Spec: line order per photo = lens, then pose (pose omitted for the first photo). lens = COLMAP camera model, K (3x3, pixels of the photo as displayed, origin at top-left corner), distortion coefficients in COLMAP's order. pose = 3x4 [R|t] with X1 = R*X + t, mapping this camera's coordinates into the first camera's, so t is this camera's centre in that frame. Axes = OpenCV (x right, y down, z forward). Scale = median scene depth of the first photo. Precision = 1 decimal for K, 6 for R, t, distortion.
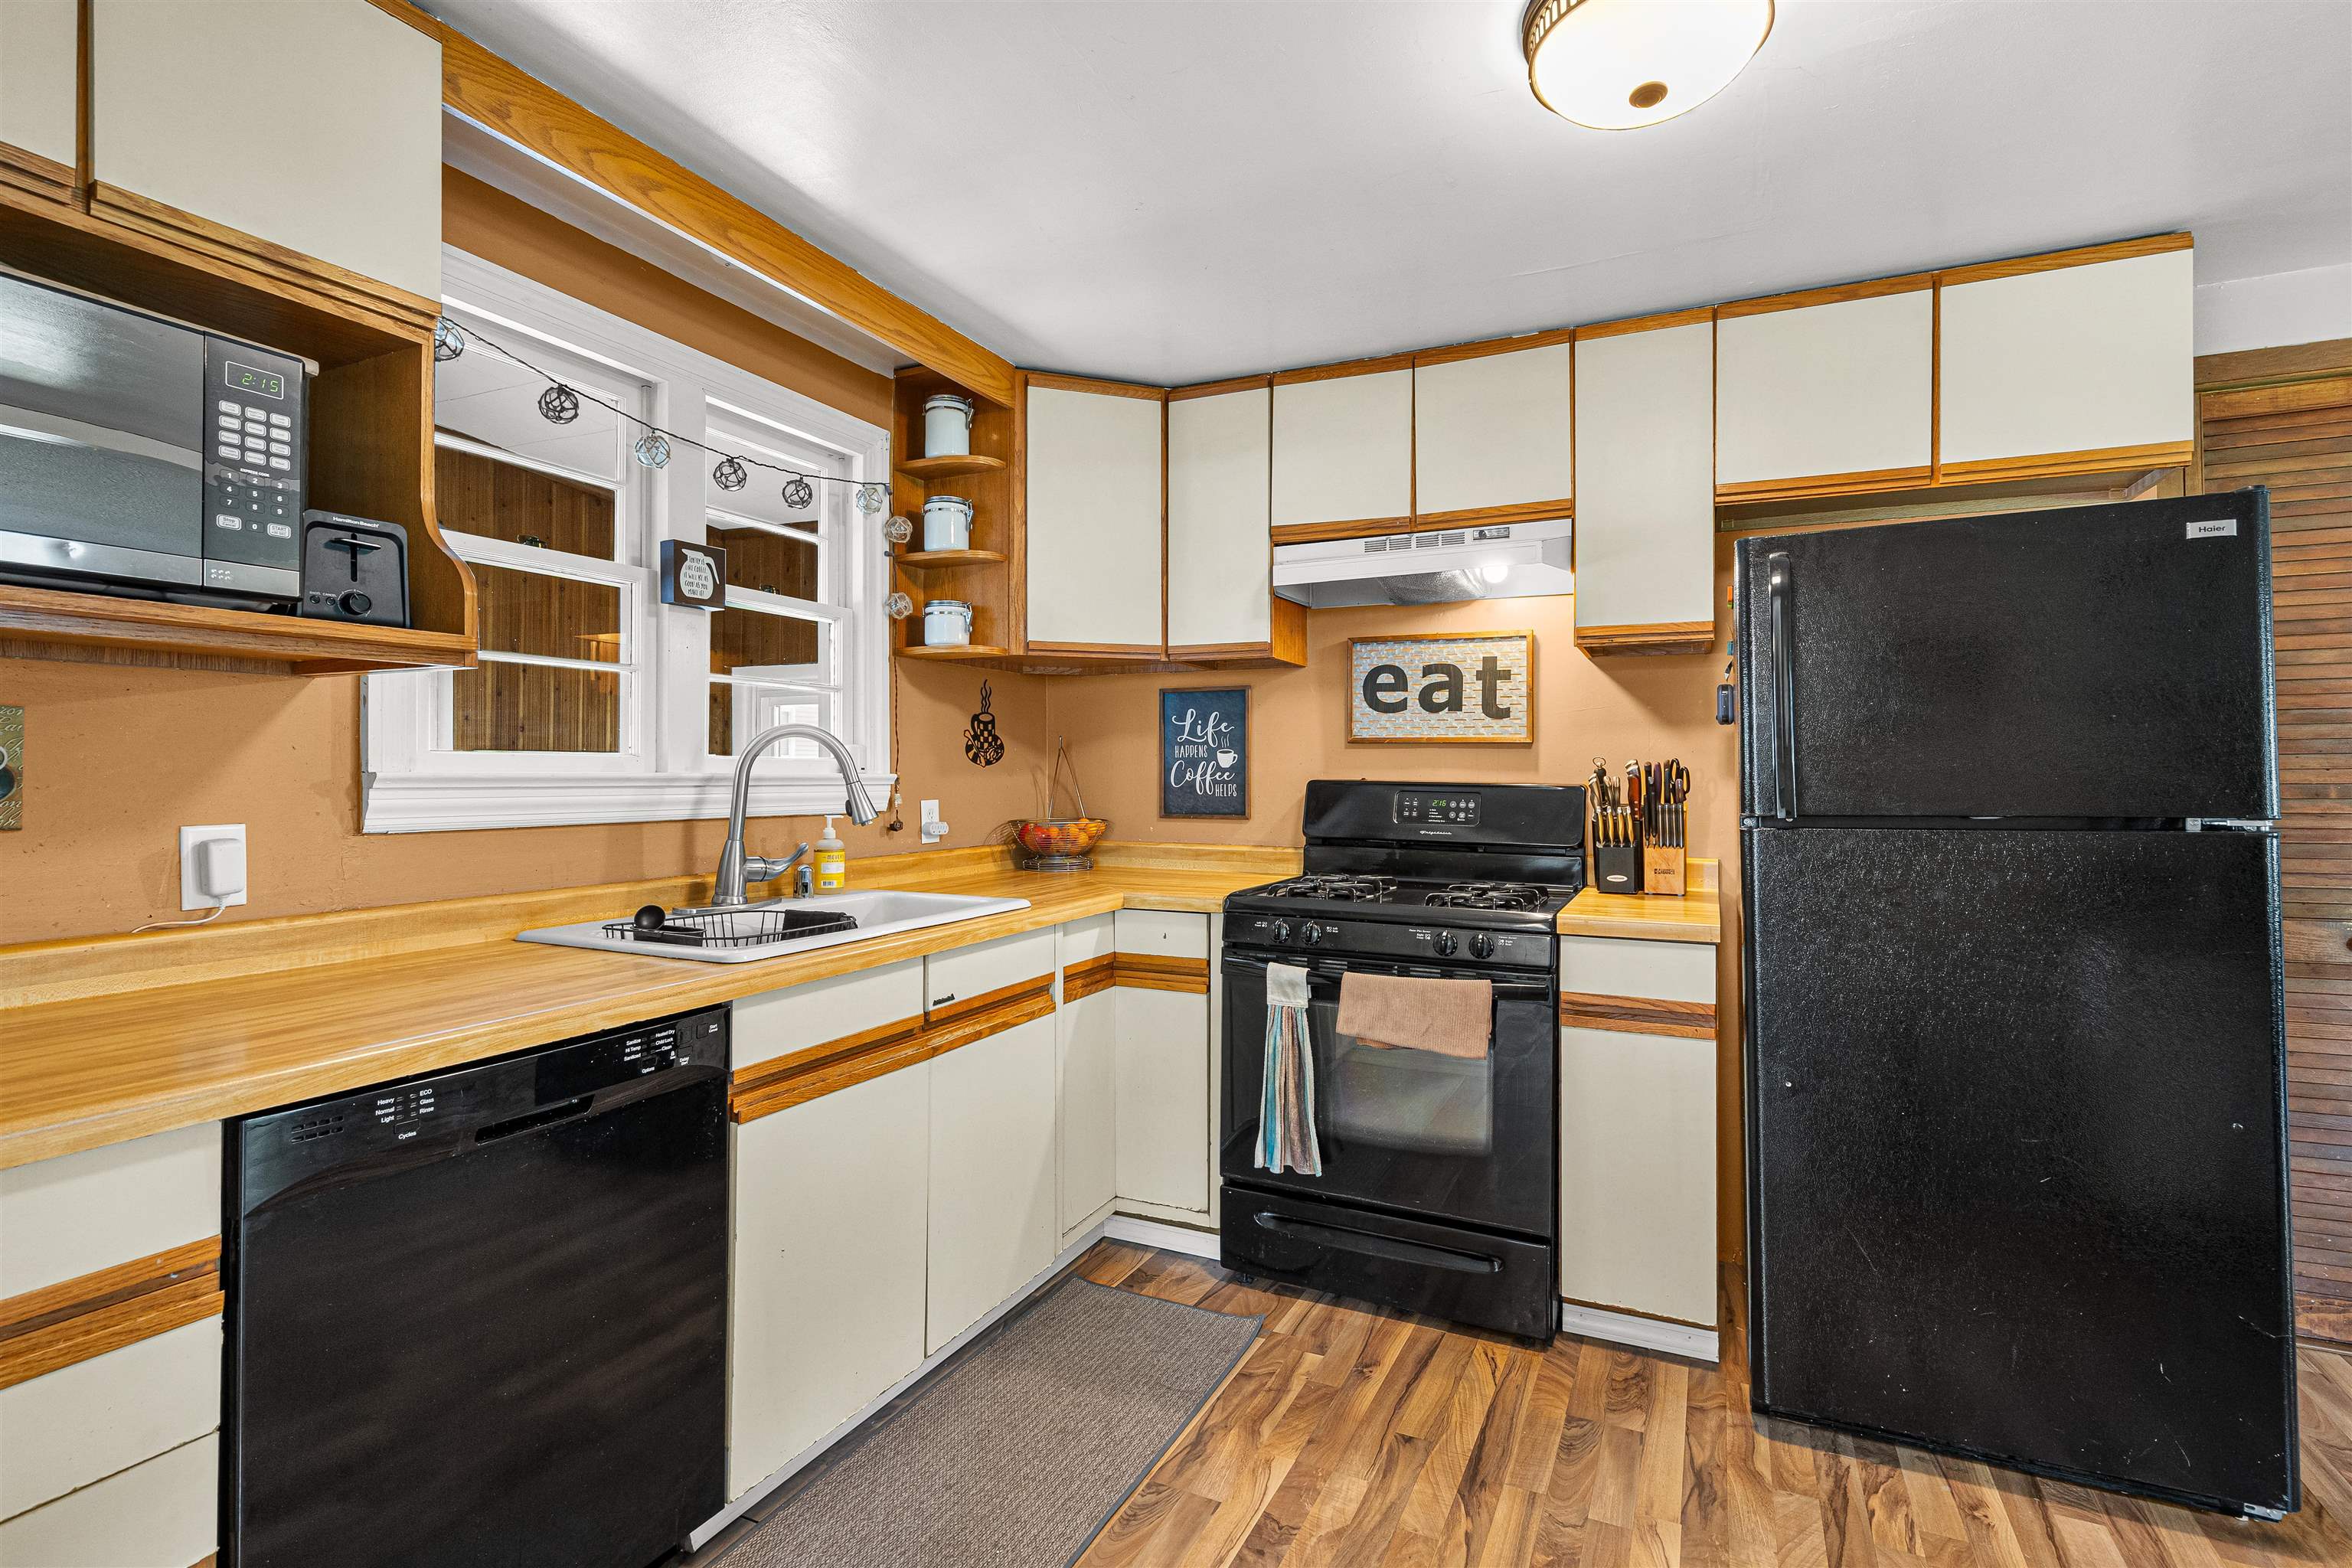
lens RADIAL K [[1075.8, 0, 1182.8], [0, 1075.8, 763.8], [0, 0, 1]] dist [-0.004179, -0.000263]
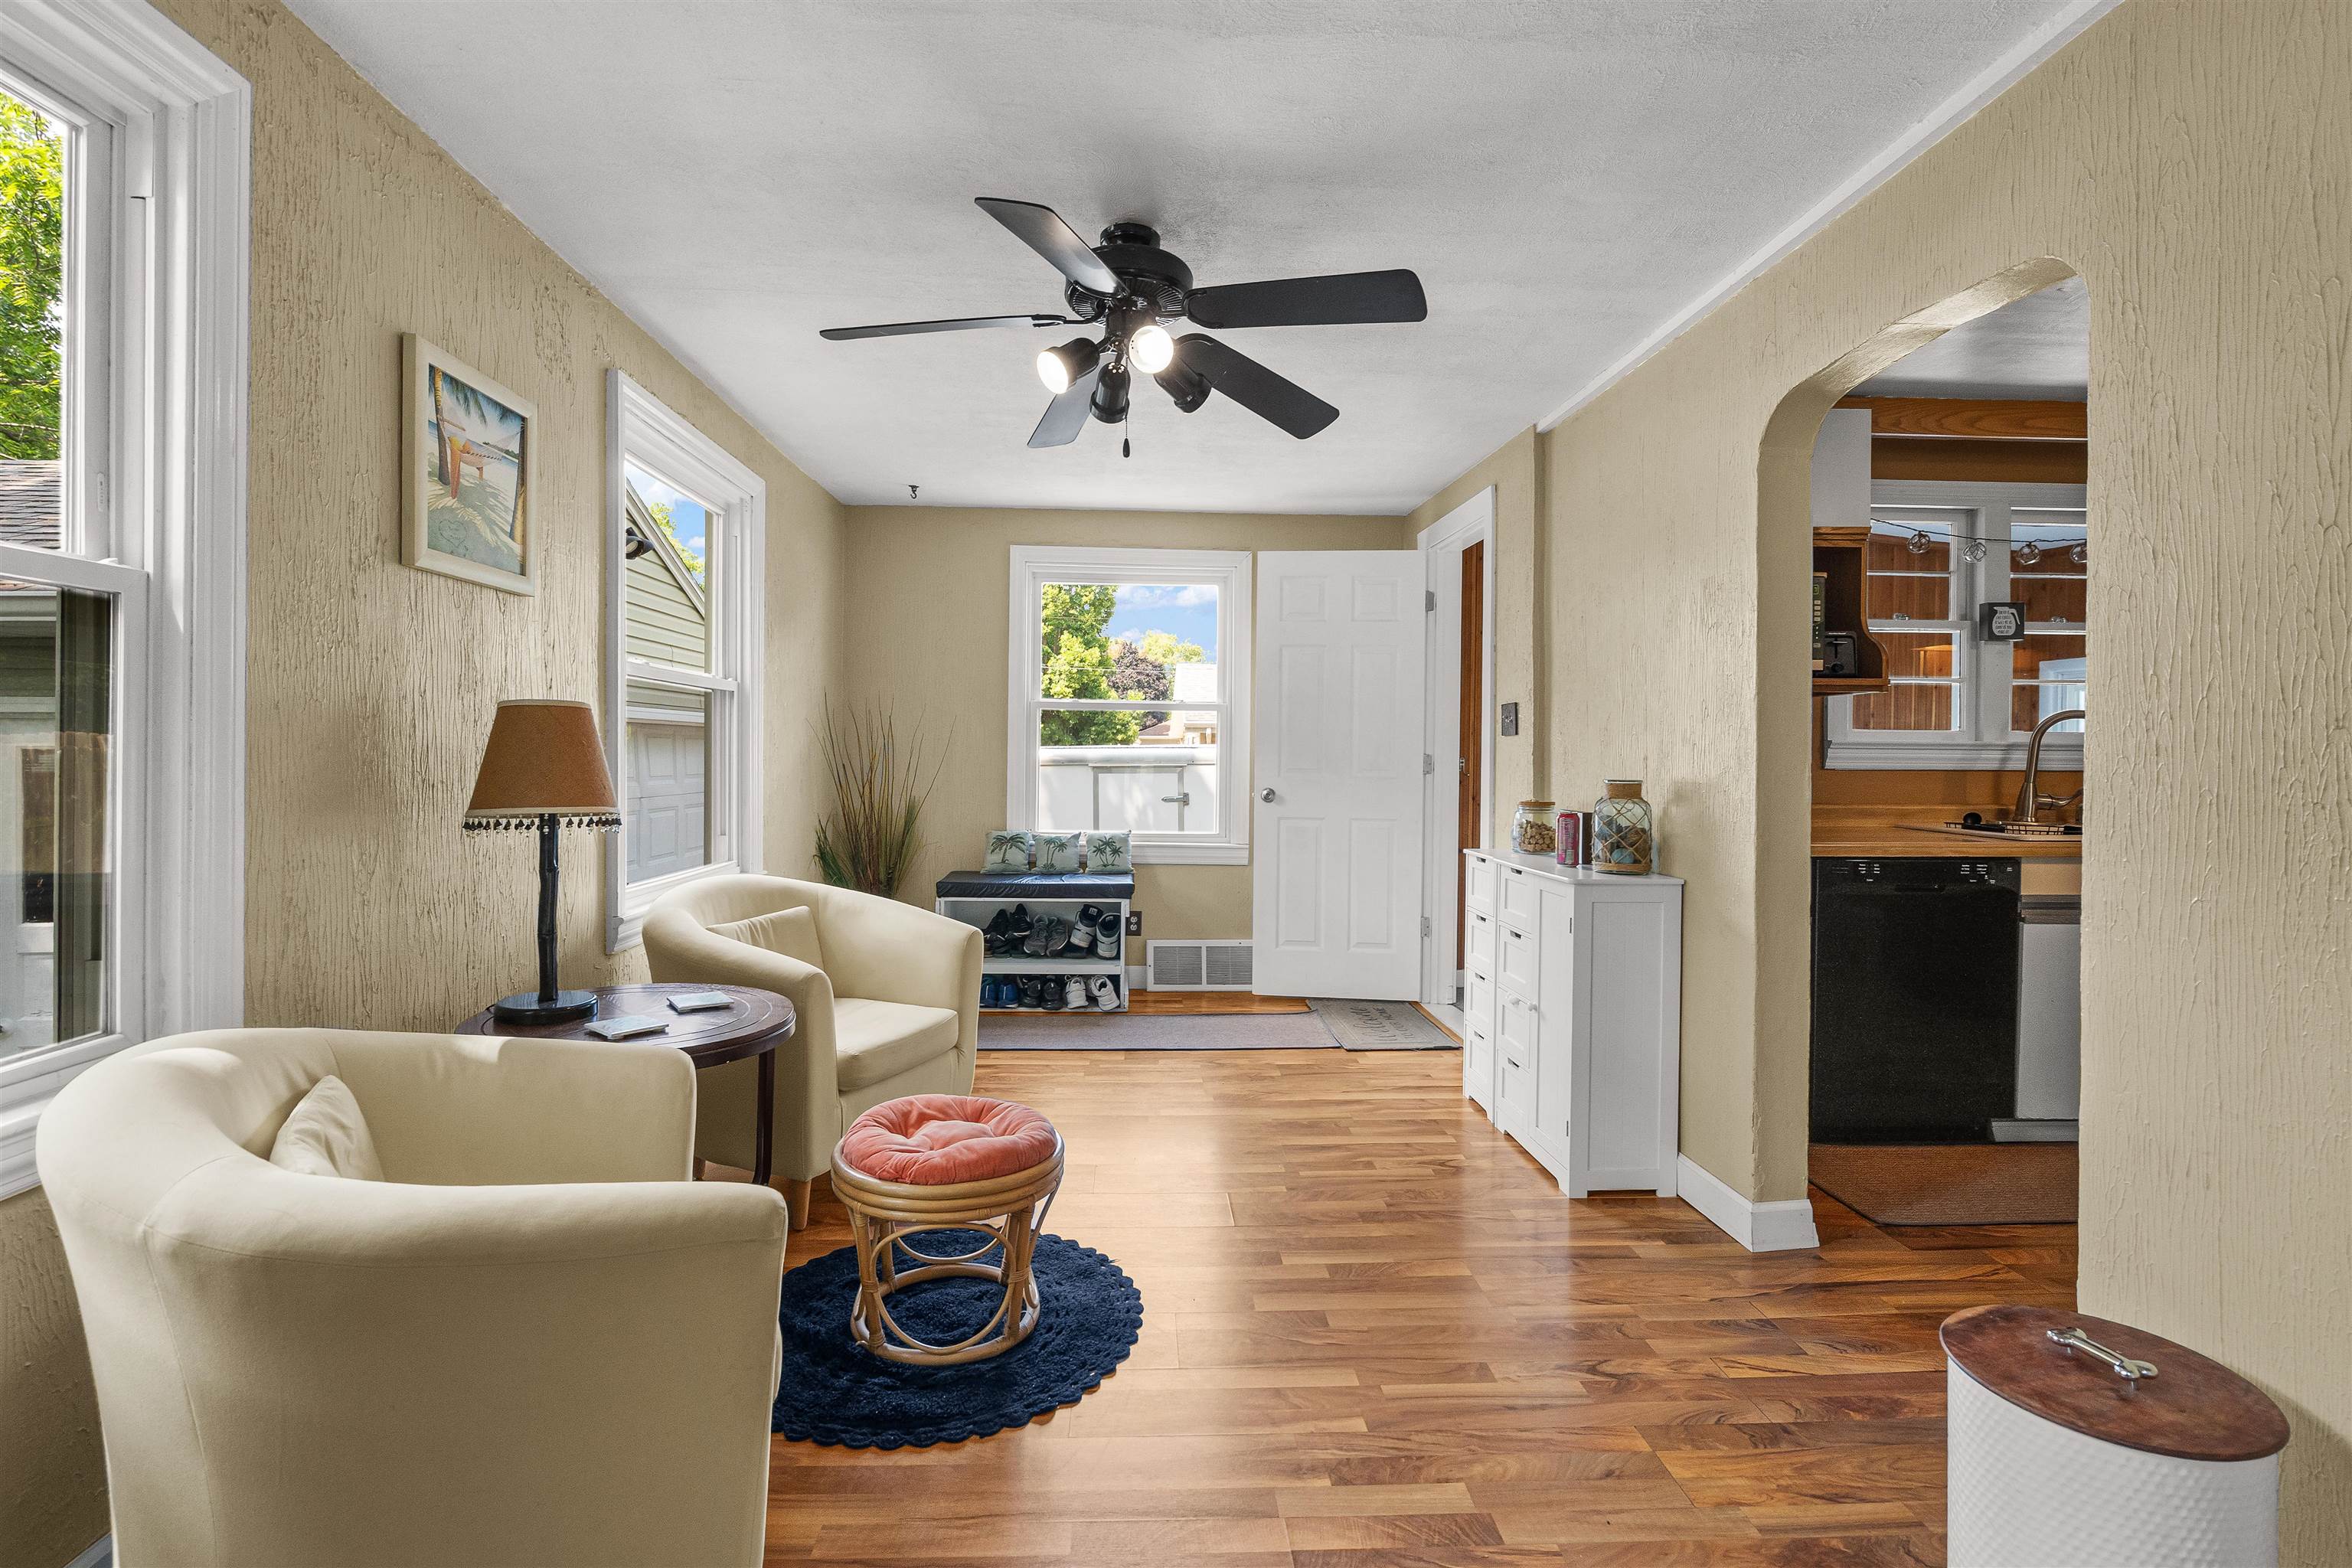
lens RADIAL K [[1075.8, 0, 1182.8], [0, 1075.8, 763.8], [0, 0, 1]] dist [-0.004179, -0.000263]
pose [[0.468986, 0.013100, -0.883108, 0.417407], [0.003385, 0.999856, 0.016630, 0.010935], [0.883199, -0.010788, 0.468874, -0.895298]]
